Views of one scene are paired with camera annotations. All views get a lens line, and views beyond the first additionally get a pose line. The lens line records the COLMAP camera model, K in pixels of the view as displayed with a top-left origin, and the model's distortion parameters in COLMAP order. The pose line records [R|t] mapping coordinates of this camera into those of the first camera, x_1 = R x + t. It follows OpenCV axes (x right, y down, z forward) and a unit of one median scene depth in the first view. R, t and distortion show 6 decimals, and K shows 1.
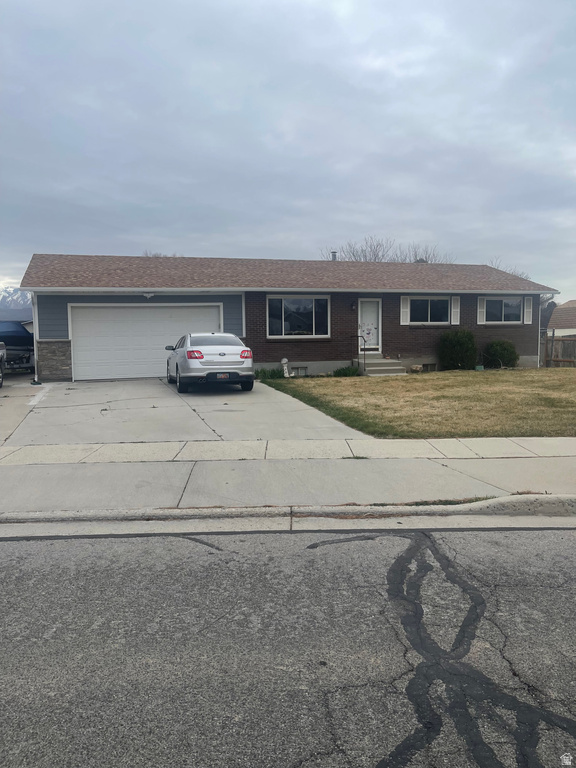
lens RADIAL K [[576.8, 0, 295.0], [0, 576.8, 379.5], [0, 0, 1]] dist [0.059251, -0.078201]
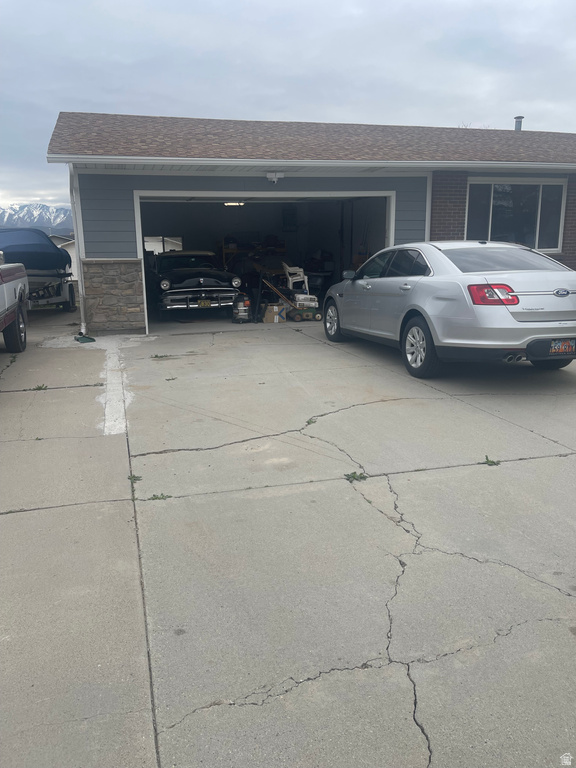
lens RADIAL K [[576.8, 0, 284.0], [0, 576.8, 388.4], [0, 0, 1]] dist [0.059251, -0.078201]
pose [[0.999536, 0.005598, -0.029955, -0.336583], [-0.001068, 0.988815, 0.149144, -0.041889], [0.030455, -0.149042, 0.988362, 0.633226]]
